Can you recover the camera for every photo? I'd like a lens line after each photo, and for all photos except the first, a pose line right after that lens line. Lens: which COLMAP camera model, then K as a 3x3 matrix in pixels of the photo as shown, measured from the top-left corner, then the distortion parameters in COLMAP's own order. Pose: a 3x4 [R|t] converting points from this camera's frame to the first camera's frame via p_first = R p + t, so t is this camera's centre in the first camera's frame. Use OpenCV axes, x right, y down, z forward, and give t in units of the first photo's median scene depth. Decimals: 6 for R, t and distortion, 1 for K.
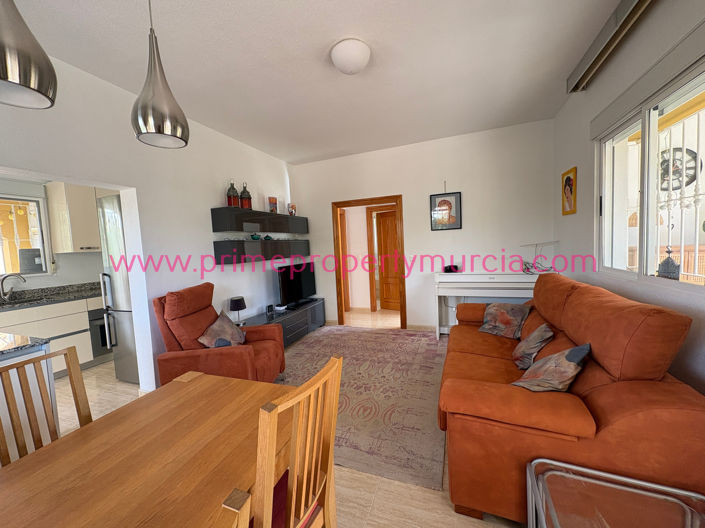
lens RADIAL K [[280.7, 0, 350.8], [0, 280.7, 264.7], [0, 0, 1]] dist [-0.000154, 0.000617]
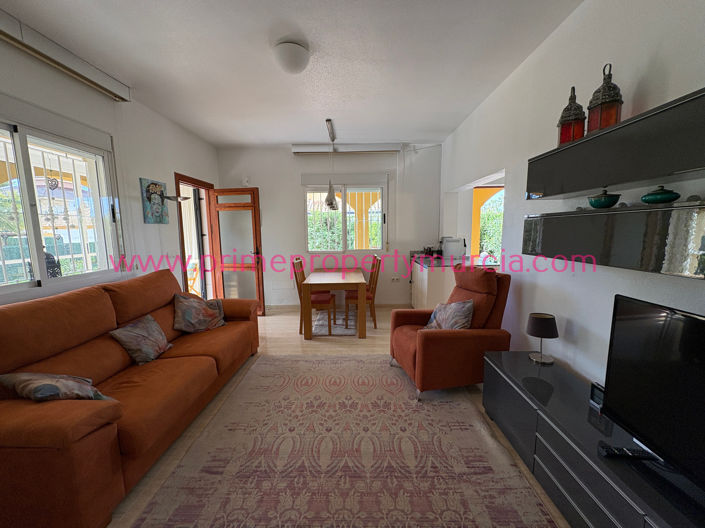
lens RADIAL K [[280.7, 0, 351.0], [0, 280.7, 263.7], [0, 0, 1]] dist [-0.000154, 0.000617]
pose [[-0.937327, 0.105710, -0.332028, 0.132502], [0.038059, 0.978230, 0.204005, -0.110034], [0.346365, 0.178583, -0.920945, 1.288301]]
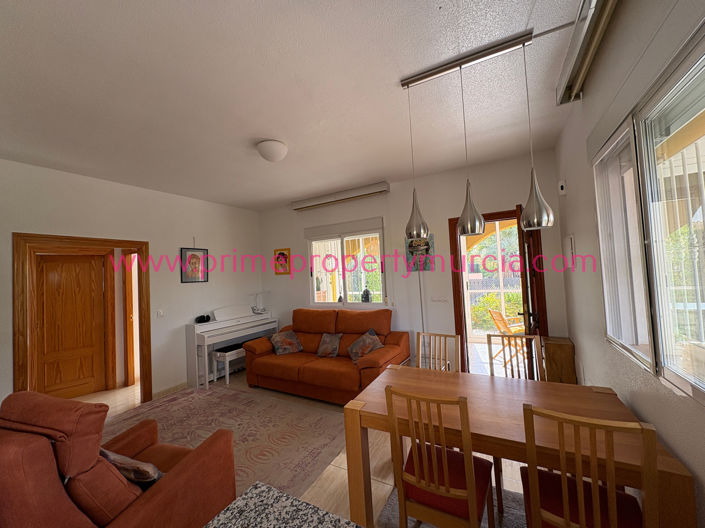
lens RADIAL K [[280.7, 0, 353.4], [0, 280.7, 262.9], [0, 0, 1]] dist [-0.000154, 0.000617]
pose [[0.142115, 0.080608, 0.986563, -0.702881], [0.113795, 0.988740, -0.097178, -0.029603], [-0.983287, 0.126076, 0.131342, 0.306916]]
